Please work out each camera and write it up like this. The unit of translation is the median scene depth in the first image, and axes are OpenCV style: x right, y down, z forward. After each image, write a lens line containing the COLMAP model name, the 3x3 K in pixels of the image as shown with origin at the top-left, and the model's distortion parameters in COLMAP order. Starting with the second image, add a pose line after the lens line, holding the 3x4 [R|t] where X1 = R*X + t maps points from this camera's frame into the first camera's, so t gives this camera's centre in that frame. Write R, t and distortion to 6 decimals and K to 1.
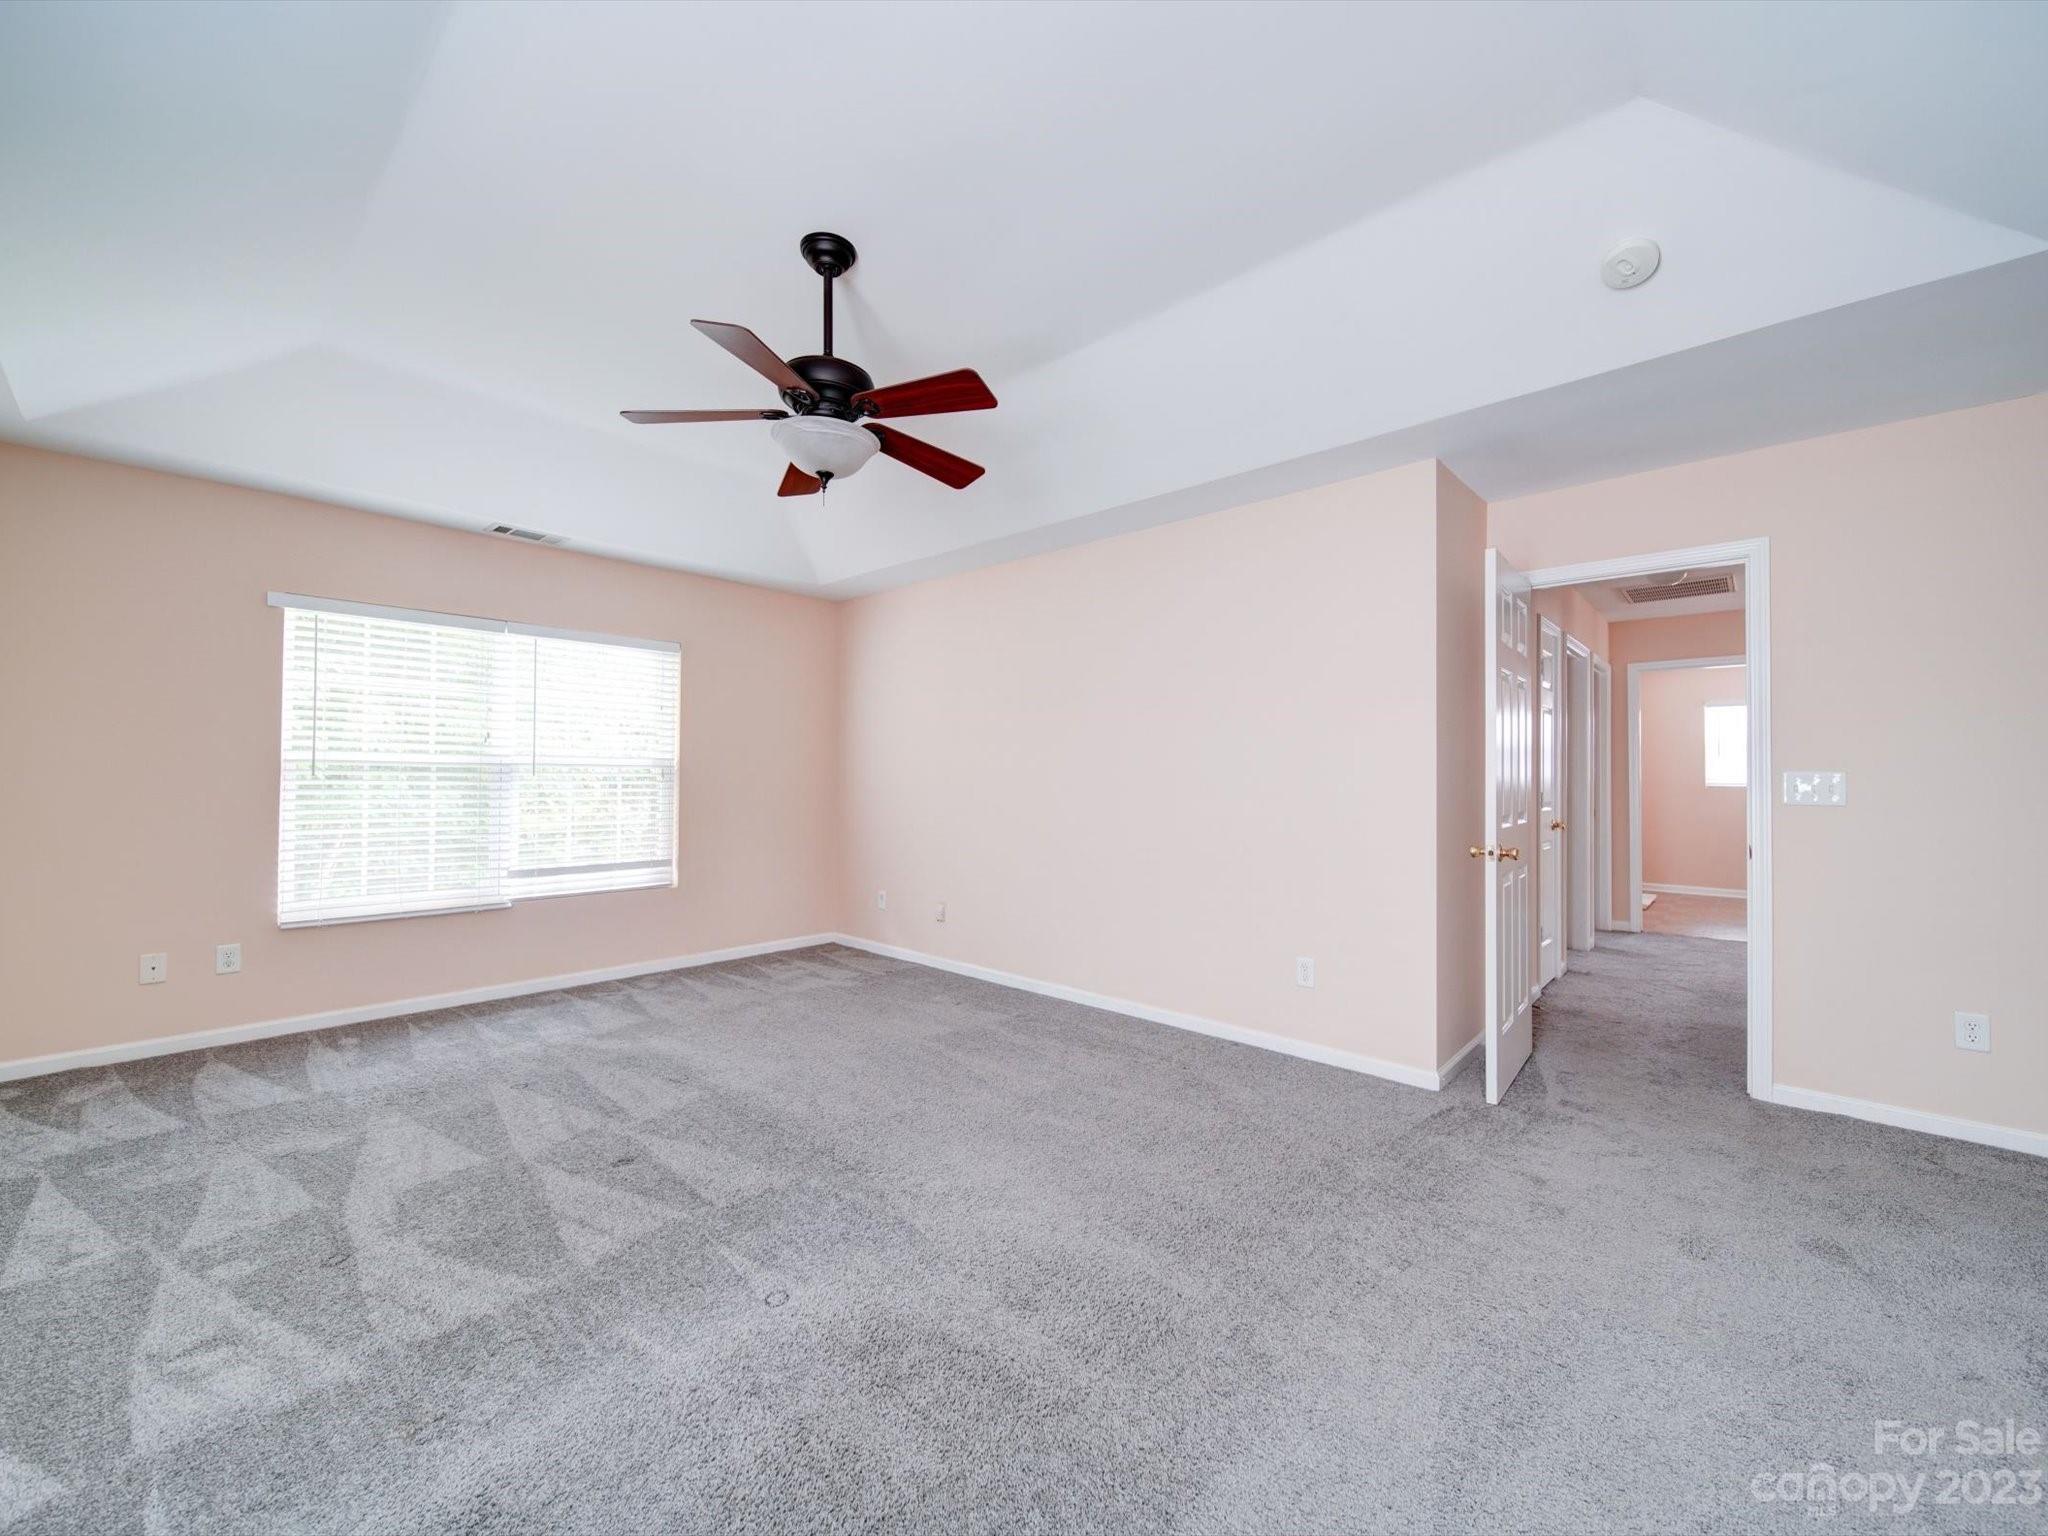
lens RADIAL K [[815.9, 0, 1035.9], [0, 815.9, 768.9], [0, 0, 1]] dist [0.000767, -0.000710]
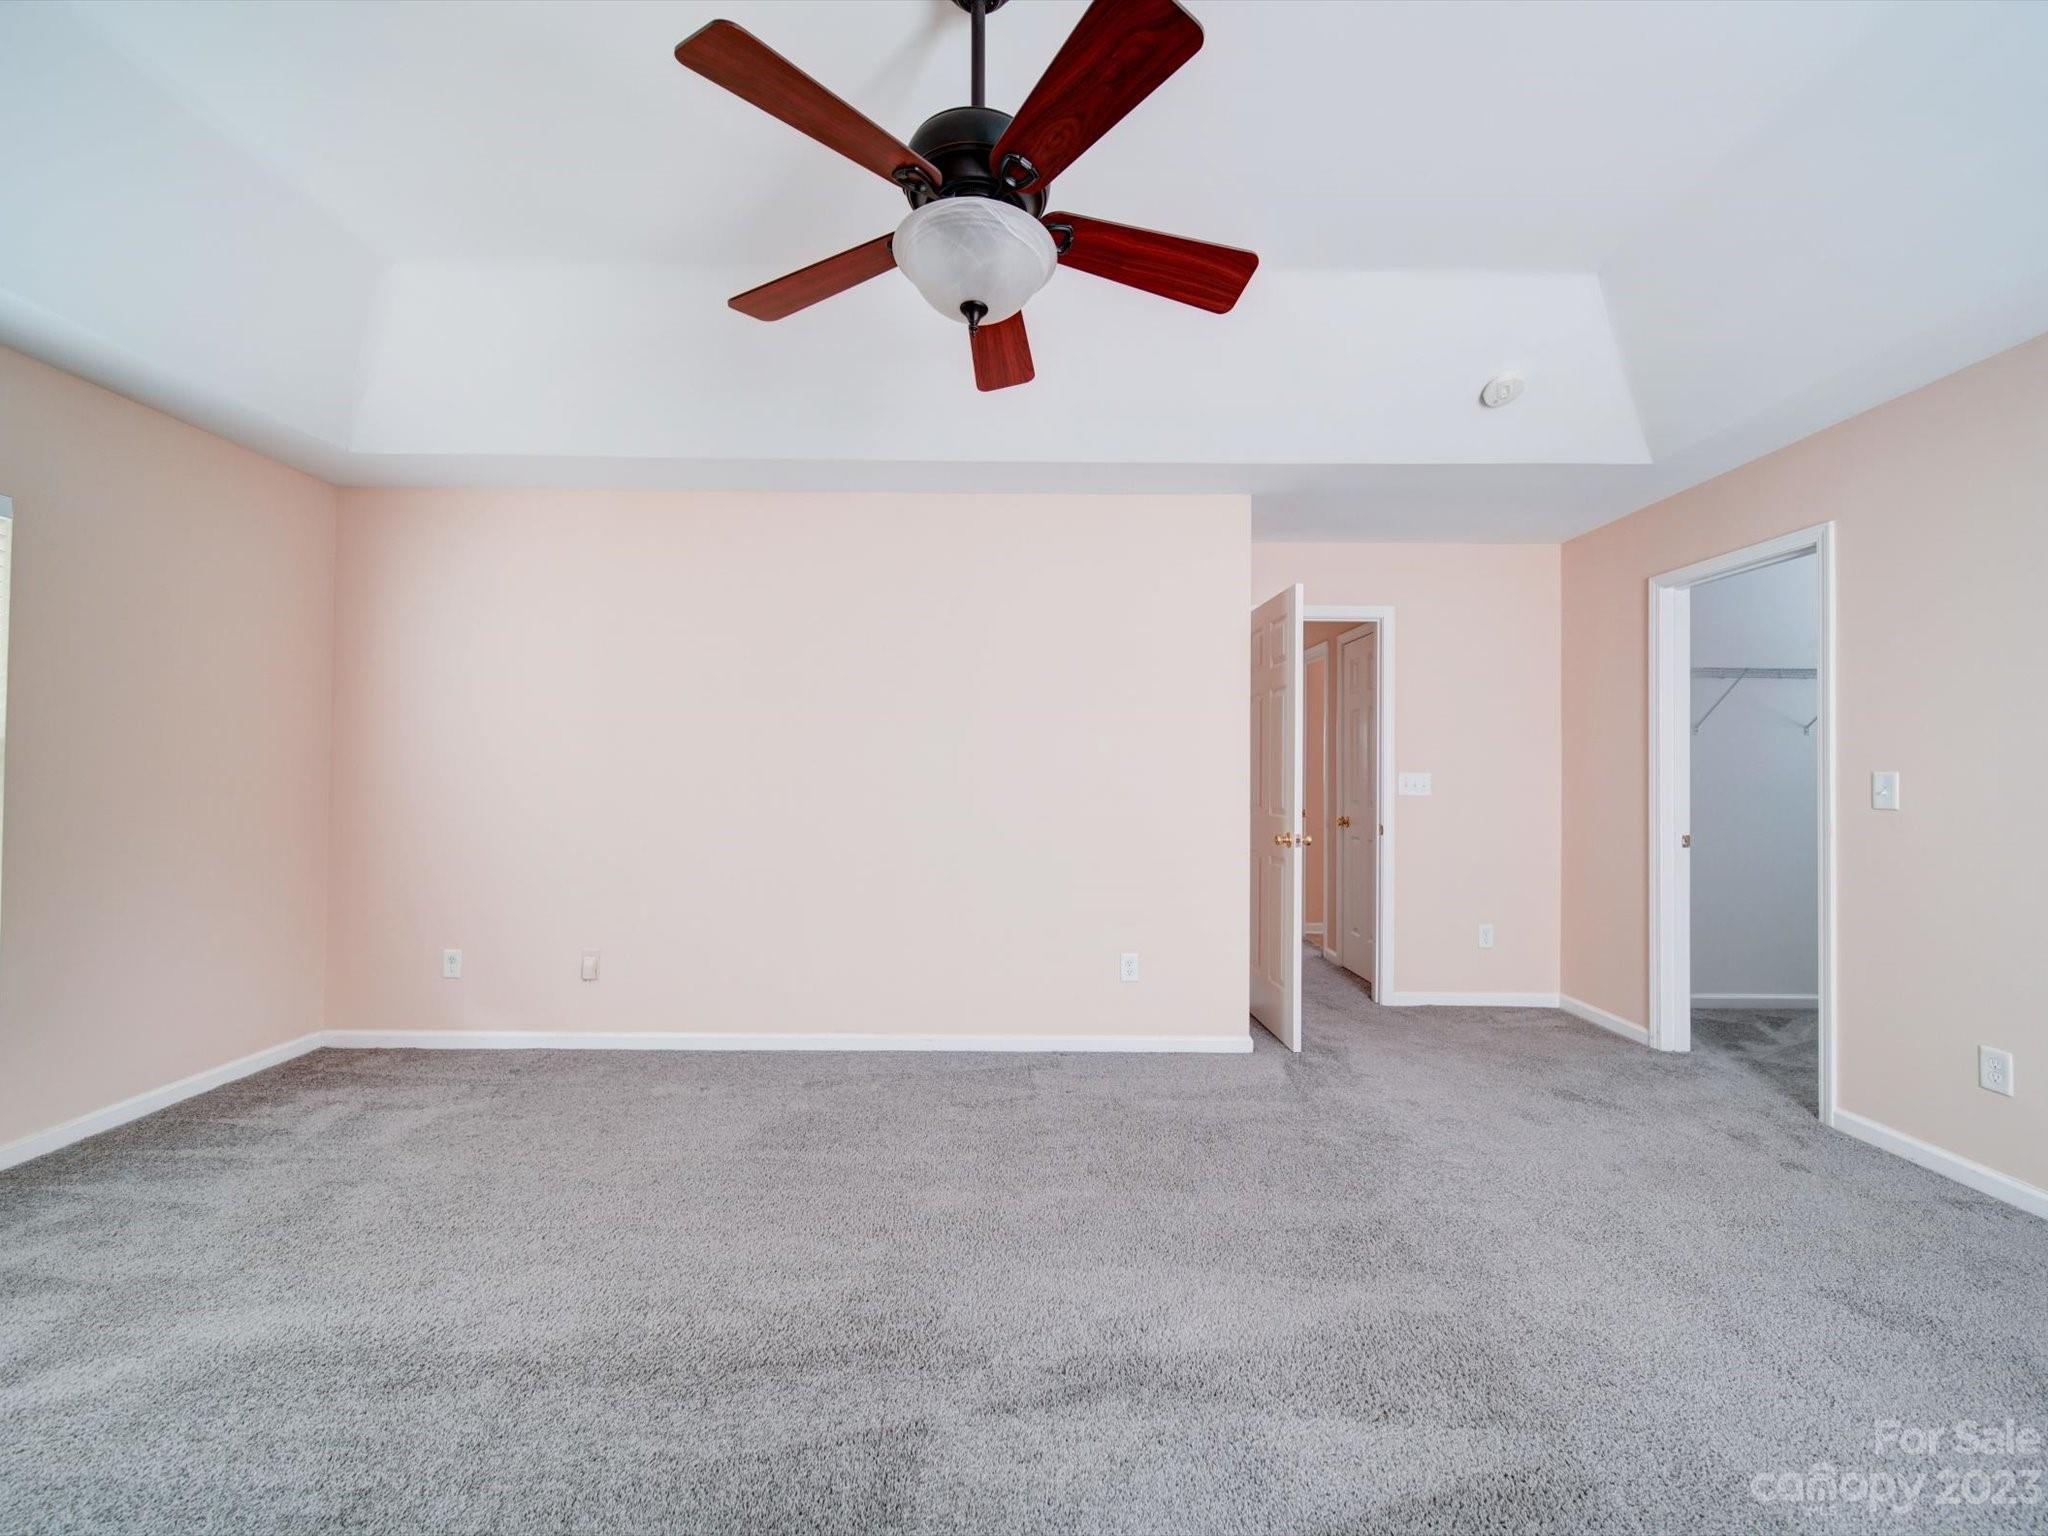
lens RADIAL K [[815.9, 0, 1029.2], [0, 815.9, 769.3], [0, 0, 1]] dist [0.000767, -0.000710]
pose [[0.735104, 0.005149, 0.677934, -0.430231], [-0.010036, 0.999944, 0.003287, -0.000651], [-0.677880, -0.009220, 0.735115, 0.319512]]
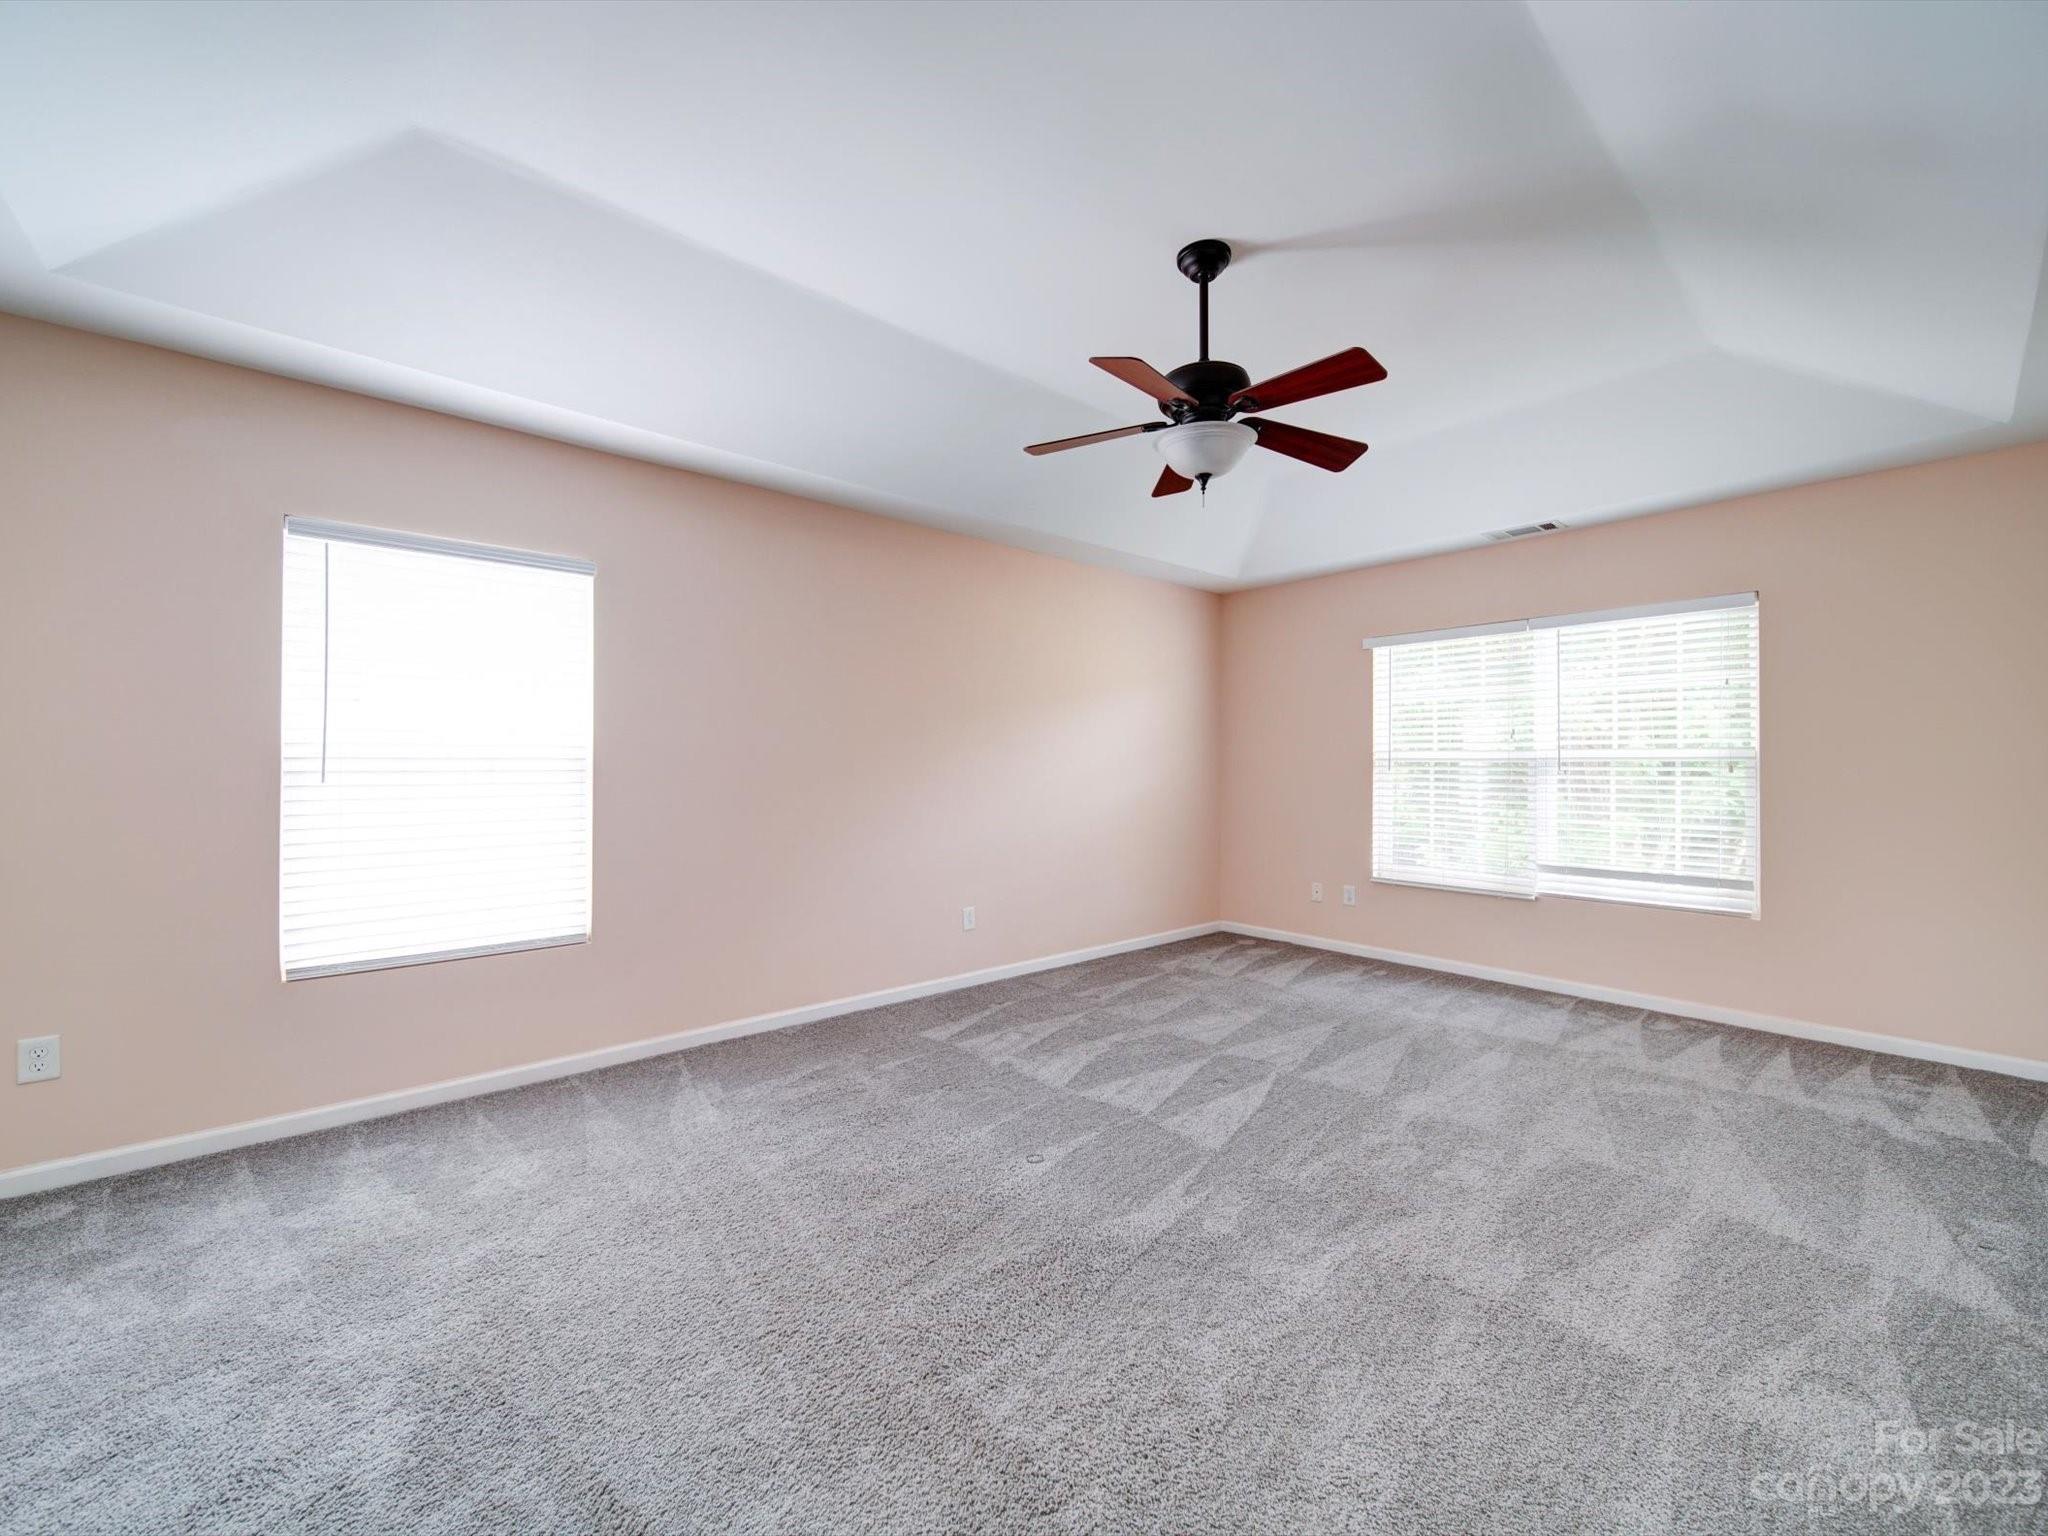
lens RADIAL K [[815.9, 0, 1026.0], [0, 815.9, 761.2], [0, 0, 1]] dist [0.000767, -0.000710]
pose [[-0.121273, -0.014394, -0.992515, 0.515622], [0.006560, 0.999861, -0.015302, 0.010315], [0.992598, -0.008366, -0.121162, 0.583309]]
